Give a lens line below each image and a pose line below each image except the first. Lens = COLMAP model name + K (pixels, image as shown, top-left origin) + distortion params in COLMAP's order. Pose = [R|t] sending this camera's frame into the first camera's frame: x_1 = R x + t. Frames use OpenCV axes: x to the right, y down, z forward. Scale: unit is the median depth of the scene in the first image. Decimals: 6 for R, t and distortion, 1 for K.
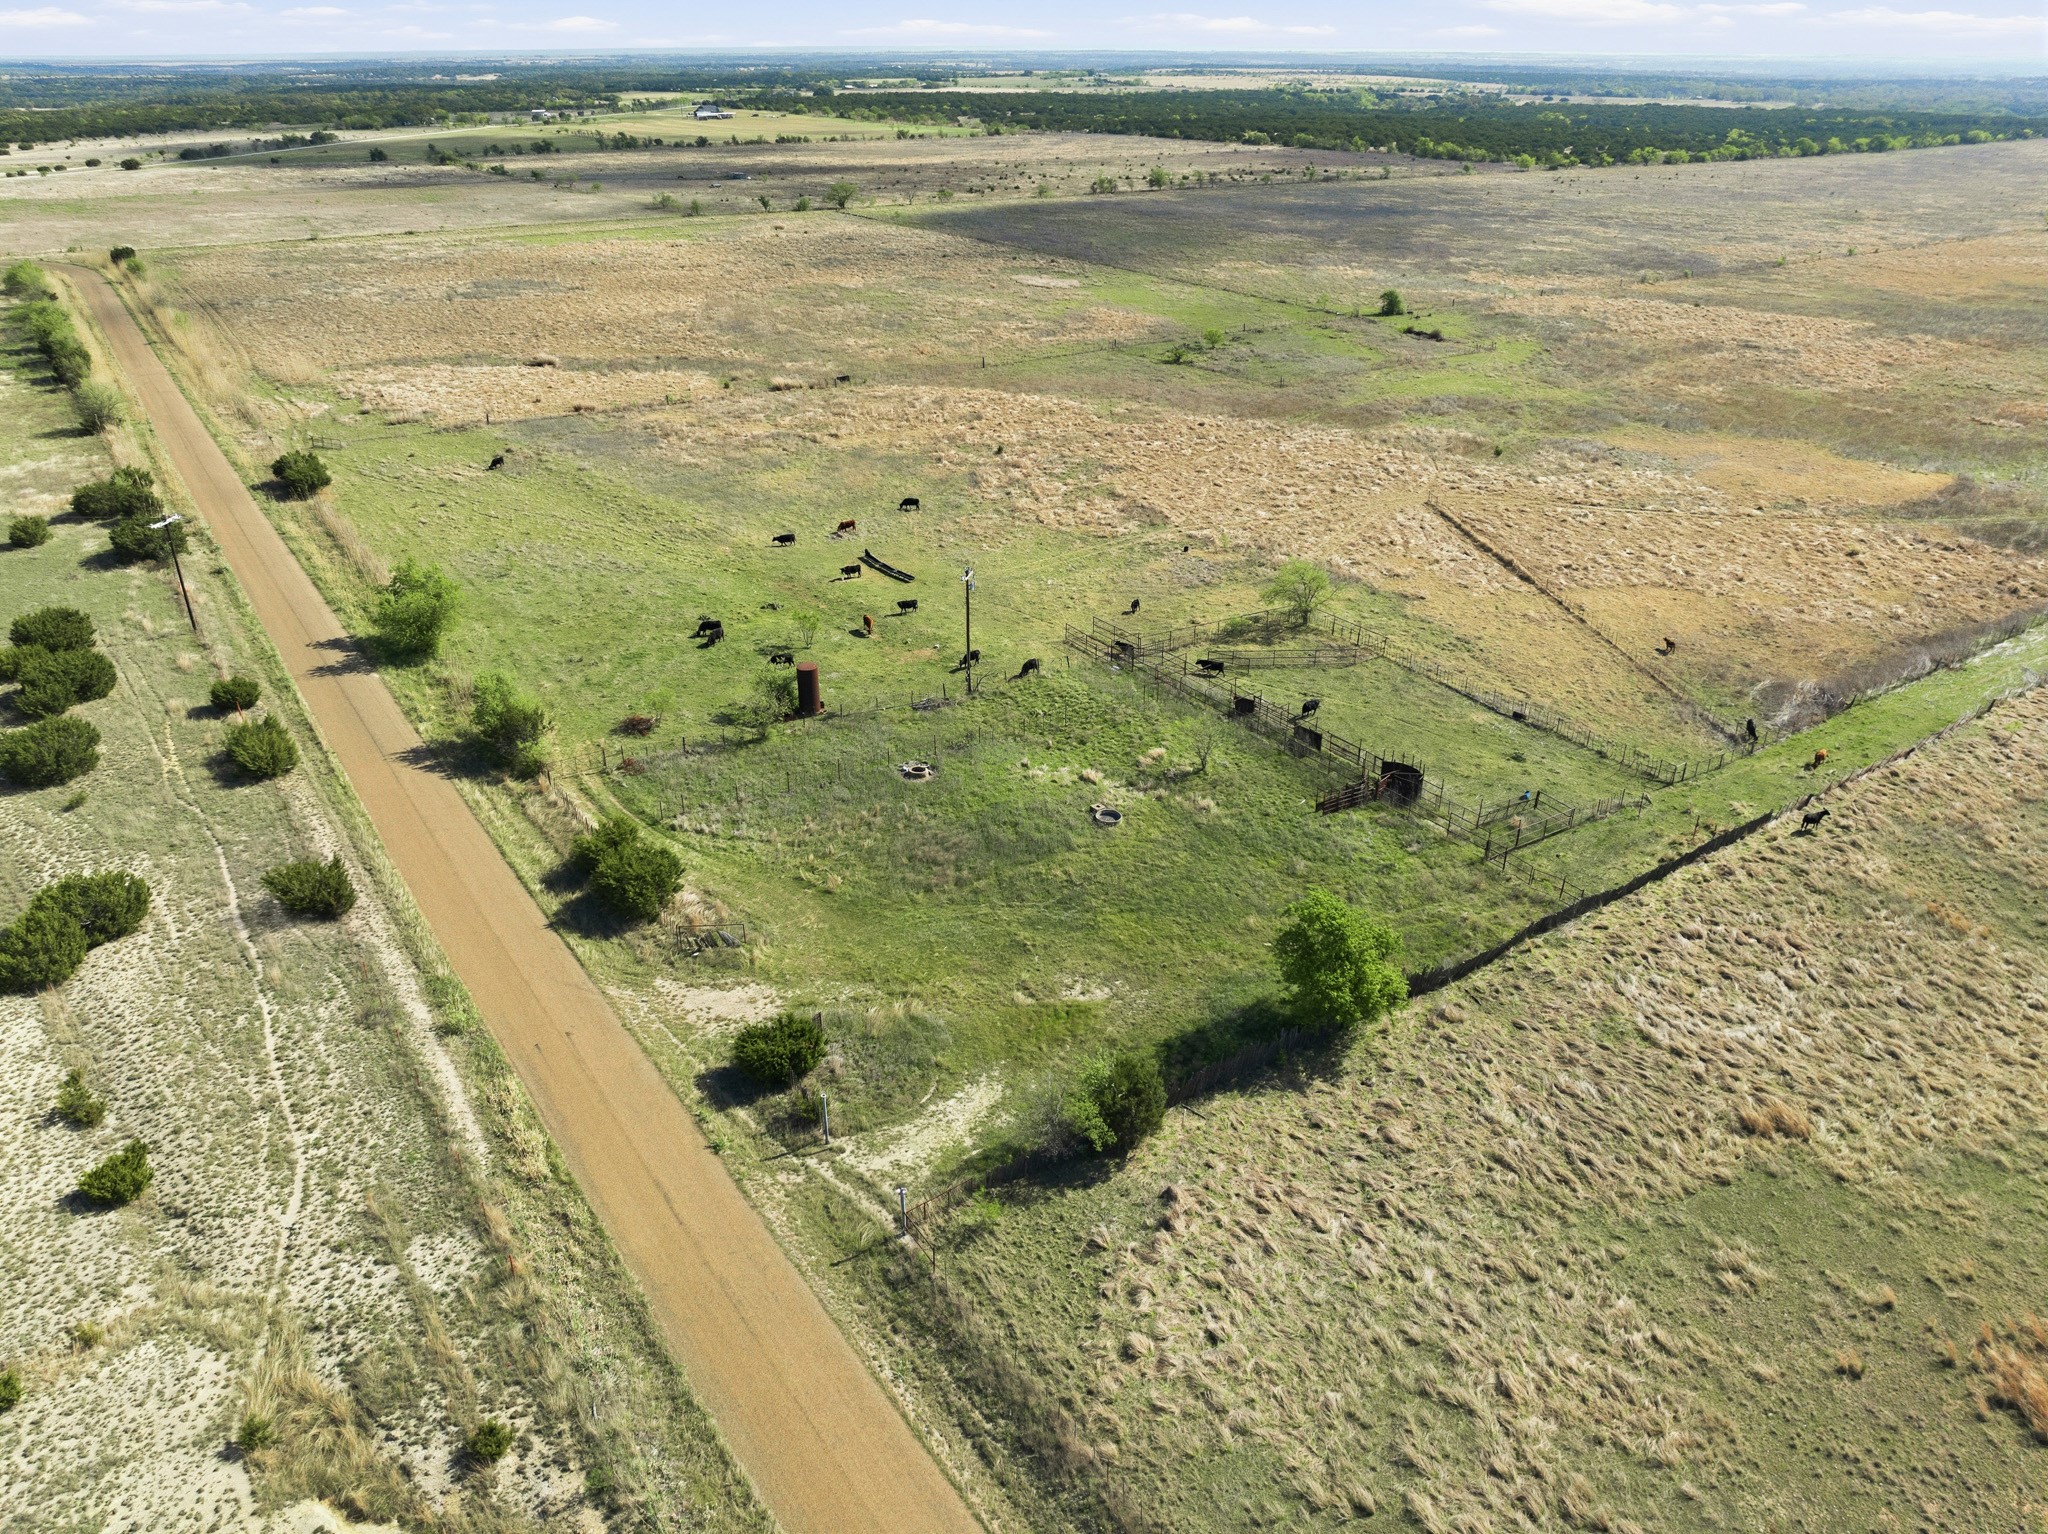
lens RADIAL K [[1441.8, 0, 1025.8], [0, 1441.8, 759.7], [0, 0, 1]] dist [-0.041951, 0.009198]
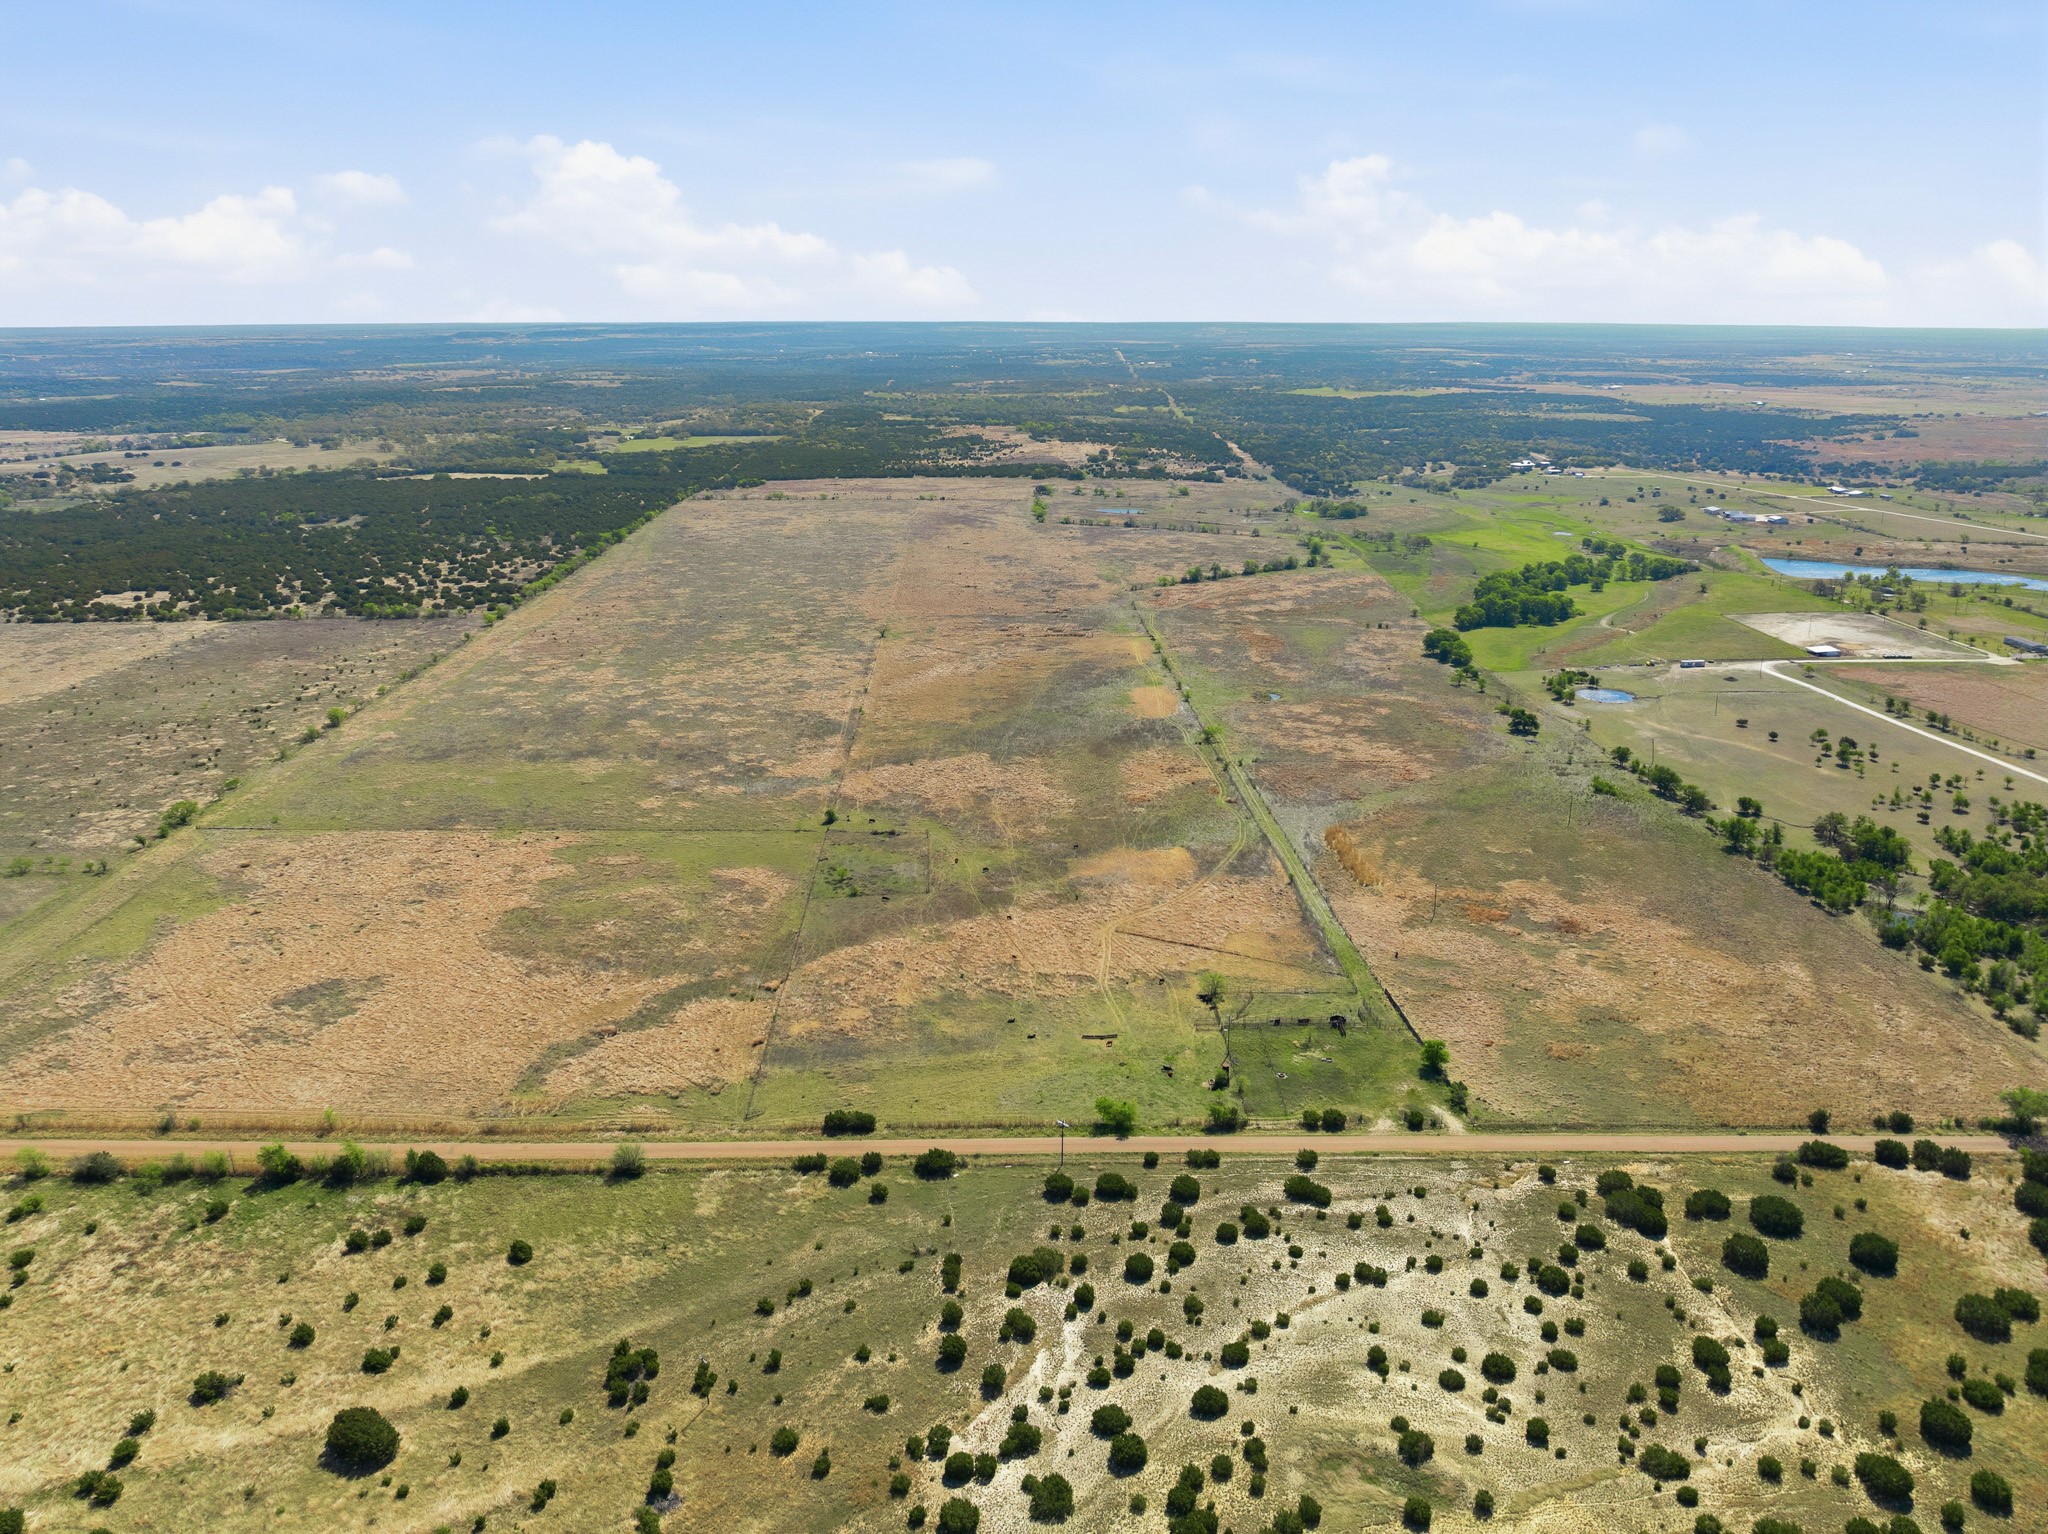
lens RADIAL K [[1445.9, 0, 1028.1], [0, 1445.9, 739.7], [0, 0, 1]] dist [-0.042983, 0.006716]
pose [[0.549874, -0.236352, 0.801109, -2.065041], [0.372606, 0.927815, 0.017982, -0.708046], [-0.747532, 0.288611, 0.598248, -0.554020]]
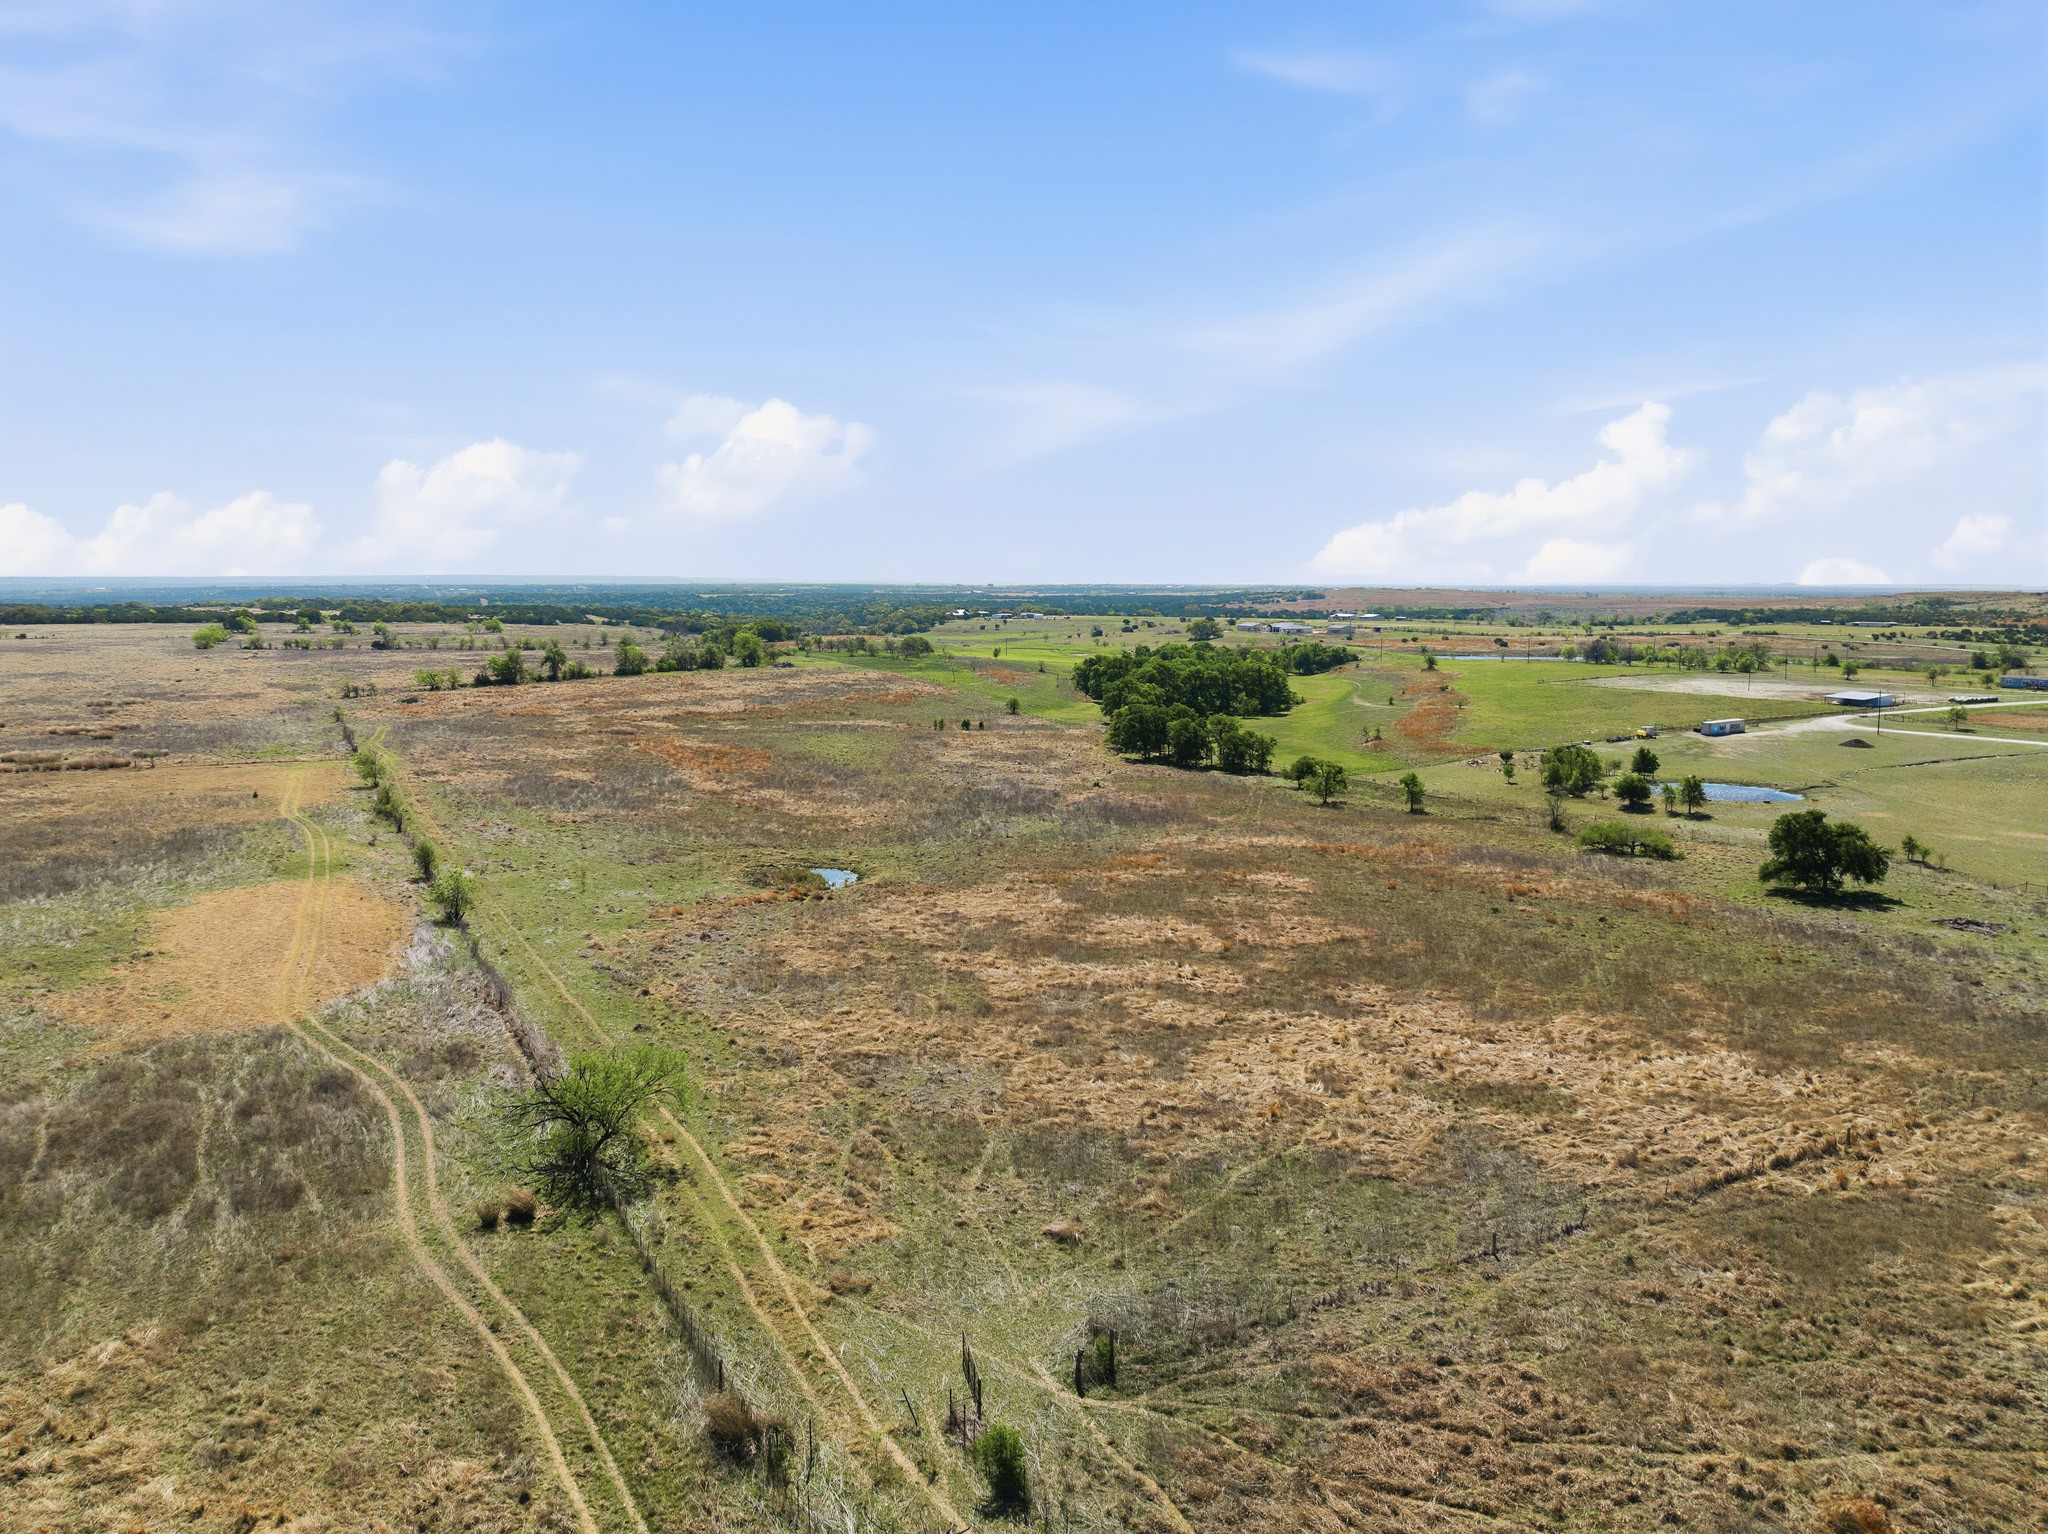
lens RADIAL K [[1445.9, 0, 1028.1], [0, 1445.9, 739.7], [0, 0, 1]] dist [-0.042983, 0.006716]
pose [[0.131033, -0.108196, 0.985456, 1.258759], [0.440449, 0.896890, 0.039907, -0.519304], [-0.888164, 0.428814, 0.165177, 1.356413]]
